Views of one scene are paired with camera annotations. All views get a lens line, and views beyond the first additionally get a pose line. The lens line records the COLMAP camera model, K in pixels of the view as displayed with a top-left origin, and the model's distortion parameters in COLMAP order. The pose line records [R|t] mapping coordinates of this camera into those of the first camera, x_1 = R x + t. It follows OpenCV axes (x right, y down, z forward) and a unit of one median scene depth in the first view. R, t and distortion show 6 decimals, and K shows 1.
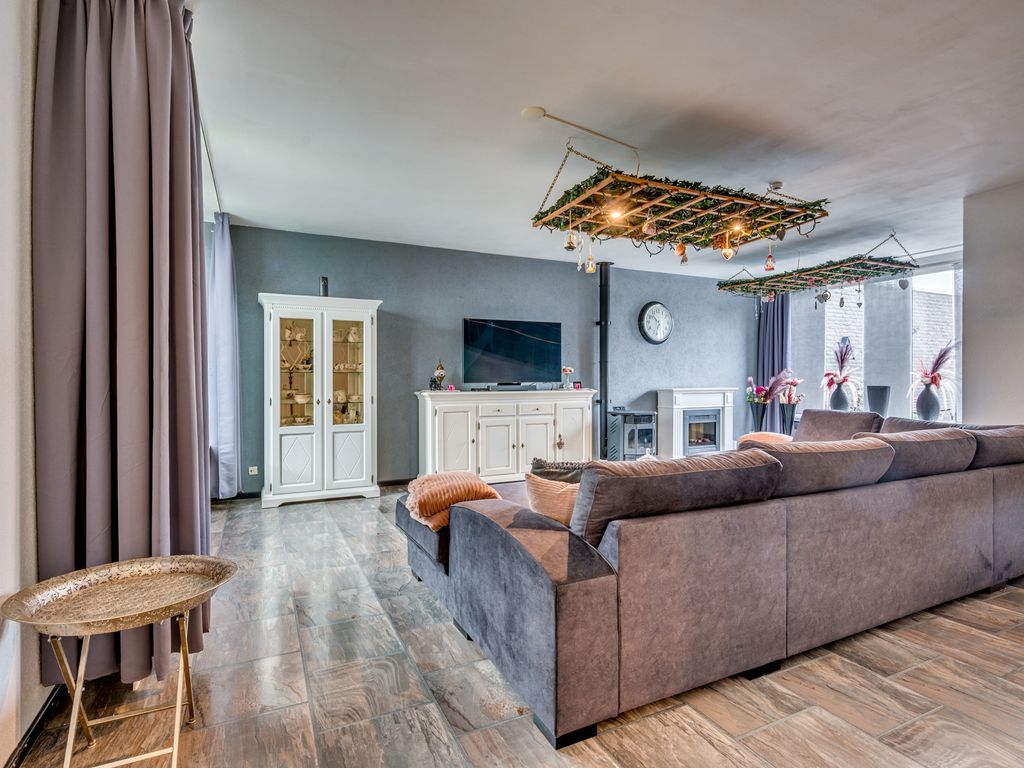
lens RADIAL K [[537.0, 0, 494.3], [0, 537.0, 386.1], [0, 0, 1]] dist [-0.001216, -0.000360]
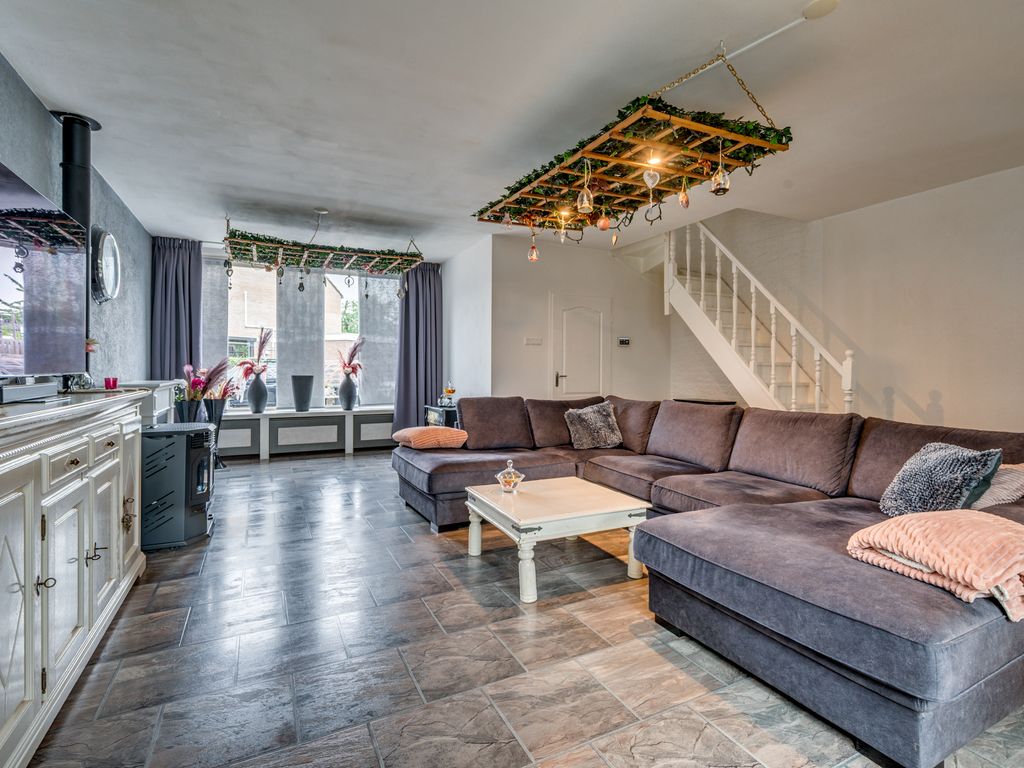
lens RADIAL K [[516.2, 0, 517.0], [0, 516.2, 370.1], [0, 0, 1]] dist [-0.002329, -0.000301]
pose [[-0.061163, 0.001080, 0.998127, -0.253844], [0.009839, 0.999951, -0.000479, -0.005186], [-0.998079, 0.009791, -0.061171, 0.610955]]
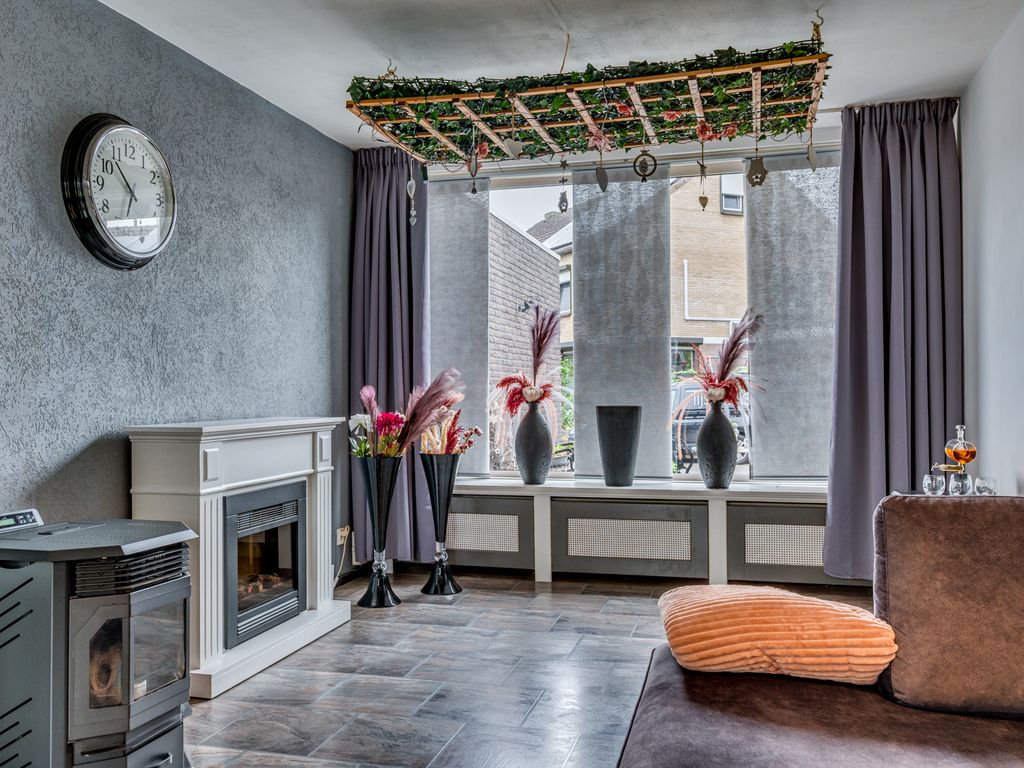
lens RADIAL K [[888.3, 0, 518.0], [0, 888.3, 392.4], [0, 0, 1]] dist [-0.002970, -0.011045]
pose [[0.621755, -0.002864, 0.783207, 0.066486], [0.016464, 0.999820, -0.009414, -0.005564], [-0.783039, 0.018748, 0.621690, 0.554706]]
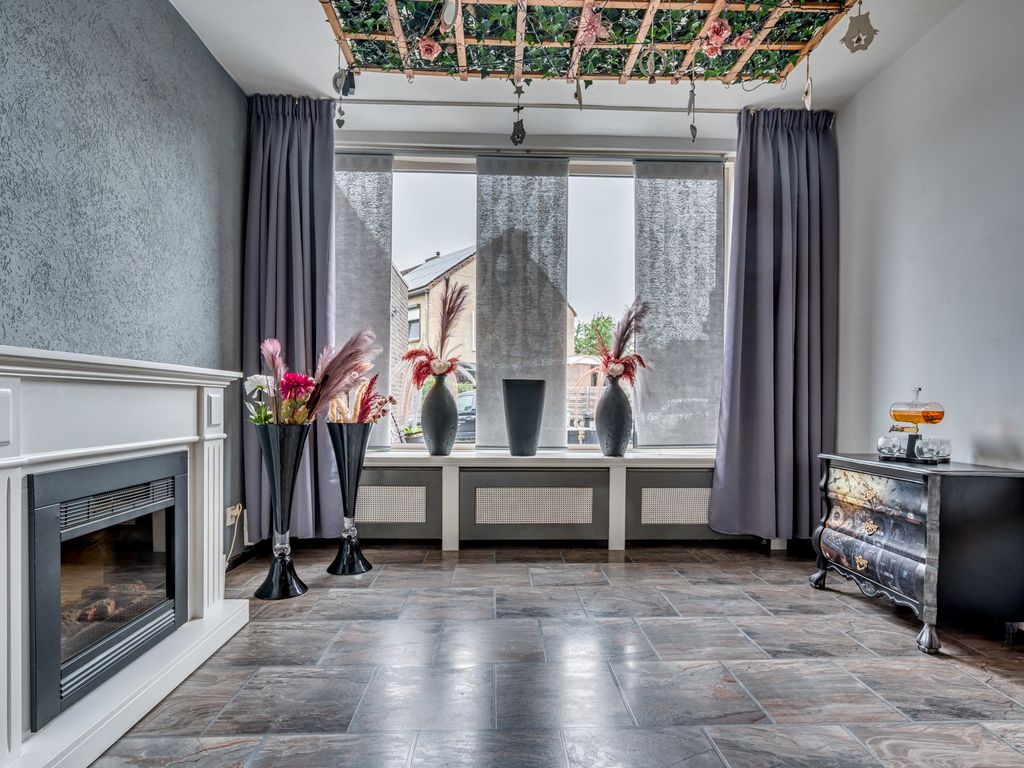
lens RADIAL K [[537.0, 0, 508.8], [0, 537.0, 417.0], [0, 0, 1]] dist [-0.001216, -0.000360]
pose [[0.358123, -0.015130, 0.933552, 0.243217], [0.003451, 0.999883, 0.014881, 0.023961], [-0.933668, -0.002107, 0.358133, 0.780373]]
